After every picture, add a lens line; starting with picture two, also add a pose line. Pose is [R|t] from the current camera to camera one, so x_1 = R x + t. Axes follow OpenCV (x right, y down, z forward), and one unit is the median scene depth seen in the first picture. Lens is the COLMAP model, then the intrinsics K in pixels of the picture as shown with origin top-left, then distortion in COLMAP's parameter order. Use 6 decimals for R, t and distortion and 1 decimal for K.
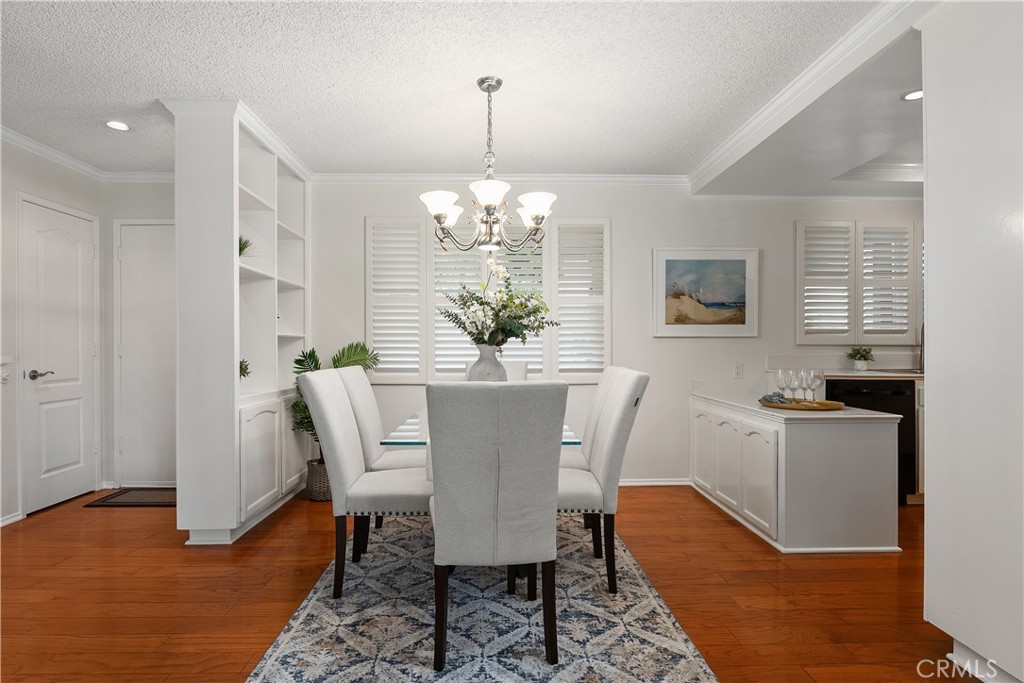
lens RADIAL K [[534.8, 0, 510.7], [0, 534.8, 347.8], [0, 0, 1]] dist [0.000045, 0.000189]
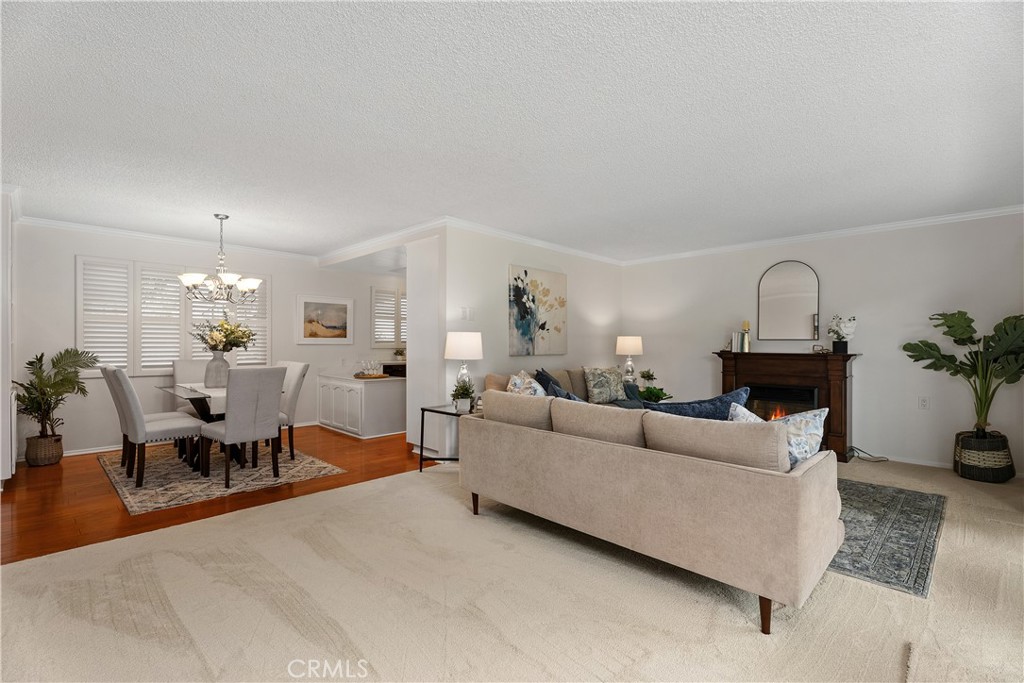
lens RADIAL K [[471.9, 0, 510.3], [0, 471.9, 344.8], [0, 0, 1]] dist [0.000937, 0.000341]
pose [[0.725039, 0.000605, 0.688707, -0.370480], [-0.000959, 1.000000, 0.000131, -0.023796], [-0.688707, -0.000756, 0.725040, -0.777811]]
